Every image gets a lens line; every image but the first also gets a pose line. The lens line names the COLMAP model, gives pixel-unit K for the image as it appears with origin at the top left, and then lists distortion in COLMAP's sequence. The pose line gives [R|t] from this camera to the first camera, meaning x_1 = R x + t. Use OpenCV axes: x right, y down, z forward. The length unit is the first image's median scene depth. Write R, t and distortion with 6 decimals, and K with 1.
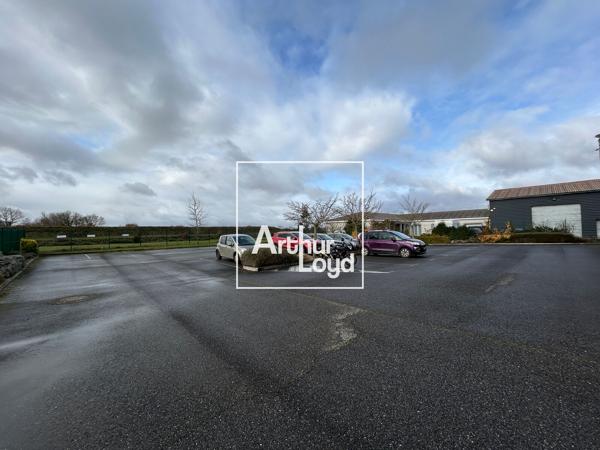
lens RADIAL K [[243.4, 0, 299.7], [0, 243.4, 226.8], [0, 0, 1]] dist [-0.000005, -0.000060]
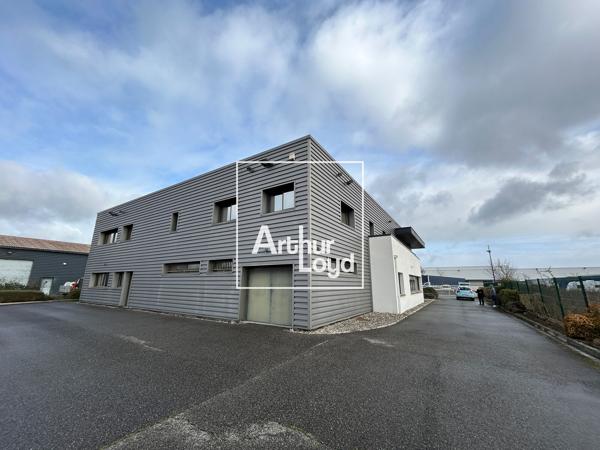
lens RADIAL K [[243.4, 0, 299.7], [0, 243.4, 226.7], [0, 0, 1]] dist [-0.000005, -0.000060]
pose [[-0.238489, 0.240045, 0.941011, -0.555032], [-0.017275, 0.967768, -0.251249, 0.018926], [-0.970991, -0.076177, -0.226656, 0.906938]]
